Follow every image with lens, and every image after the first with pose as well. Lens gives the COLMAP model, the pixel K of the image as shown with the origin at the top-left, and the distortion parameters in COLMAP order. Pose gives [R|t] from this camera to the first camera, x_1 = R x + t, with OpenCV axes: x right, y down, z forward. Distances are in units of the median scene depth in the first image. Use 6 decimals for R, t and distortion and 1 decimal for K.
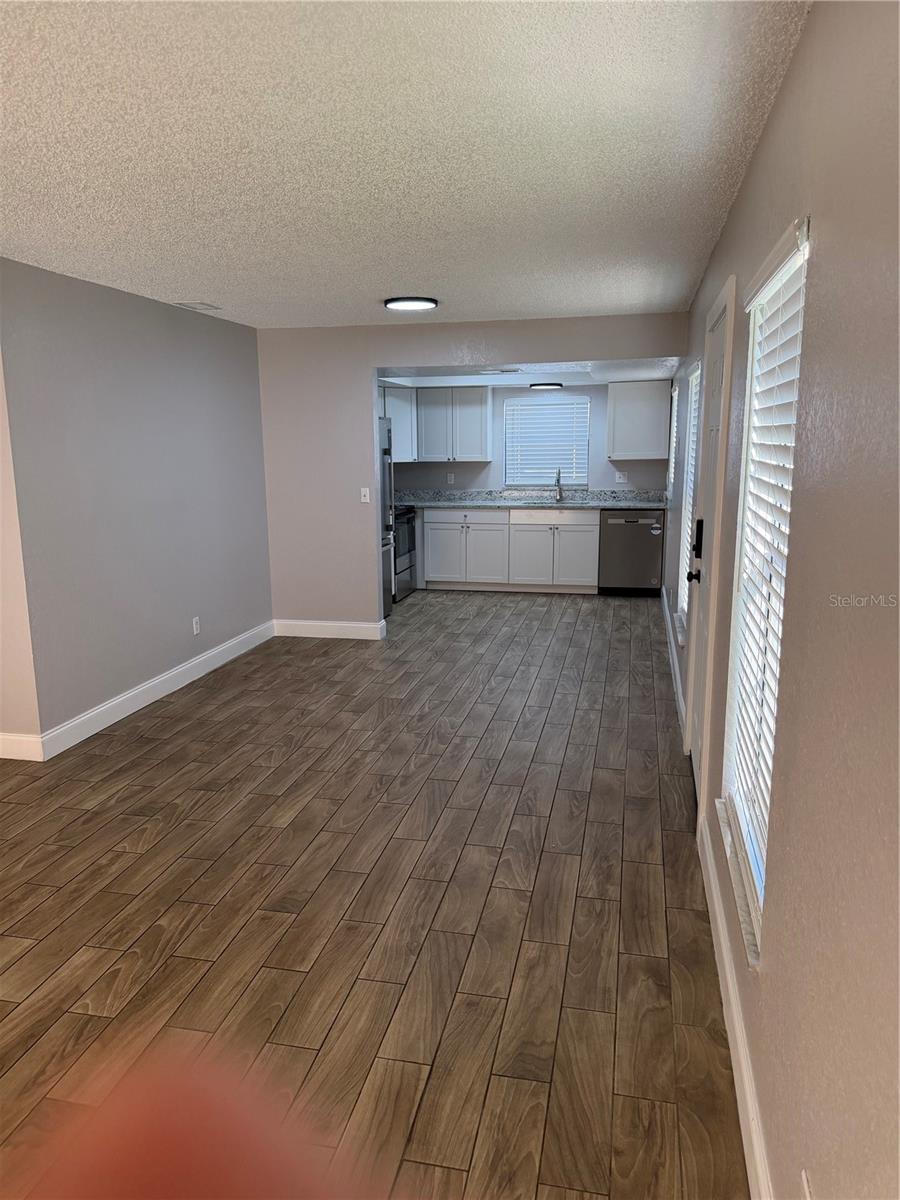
lens RADIAL K [[837.7, 0, 451.6], [0, 837.7, 604.9], [0, 0, 1]] dist [-0.001479, -0.001806]
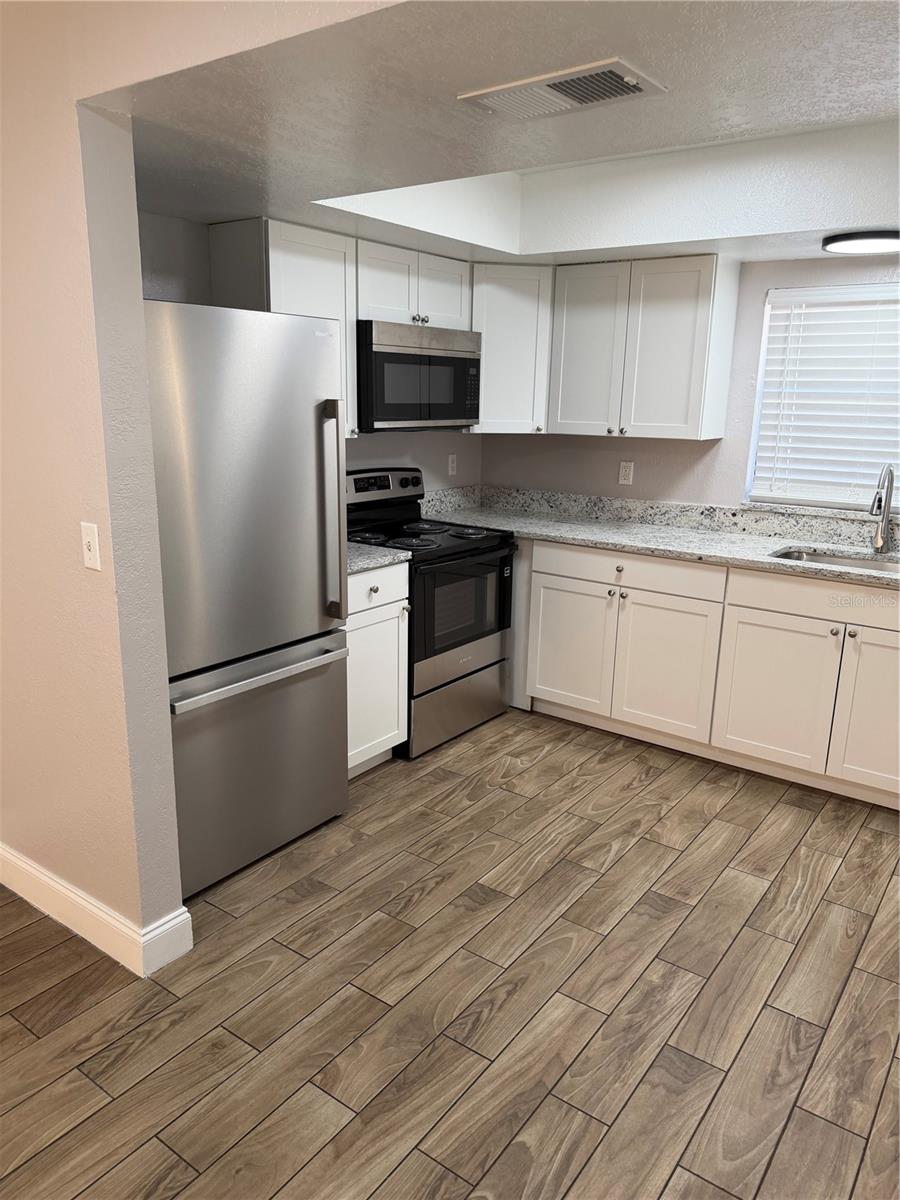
lens RADIAL K [[837.7, 0, 444.8], [0, 837.7, 597.9], [0, 0, 1]] dist [-0.001479, -0.001806]
pose [[0.909329, 0.126972, -0.396230, 0.103440], [-0.109175, 0.991745, 0.067255, -0.109511], [0.401499, -0.017899, 0.915685, 0.575472]]
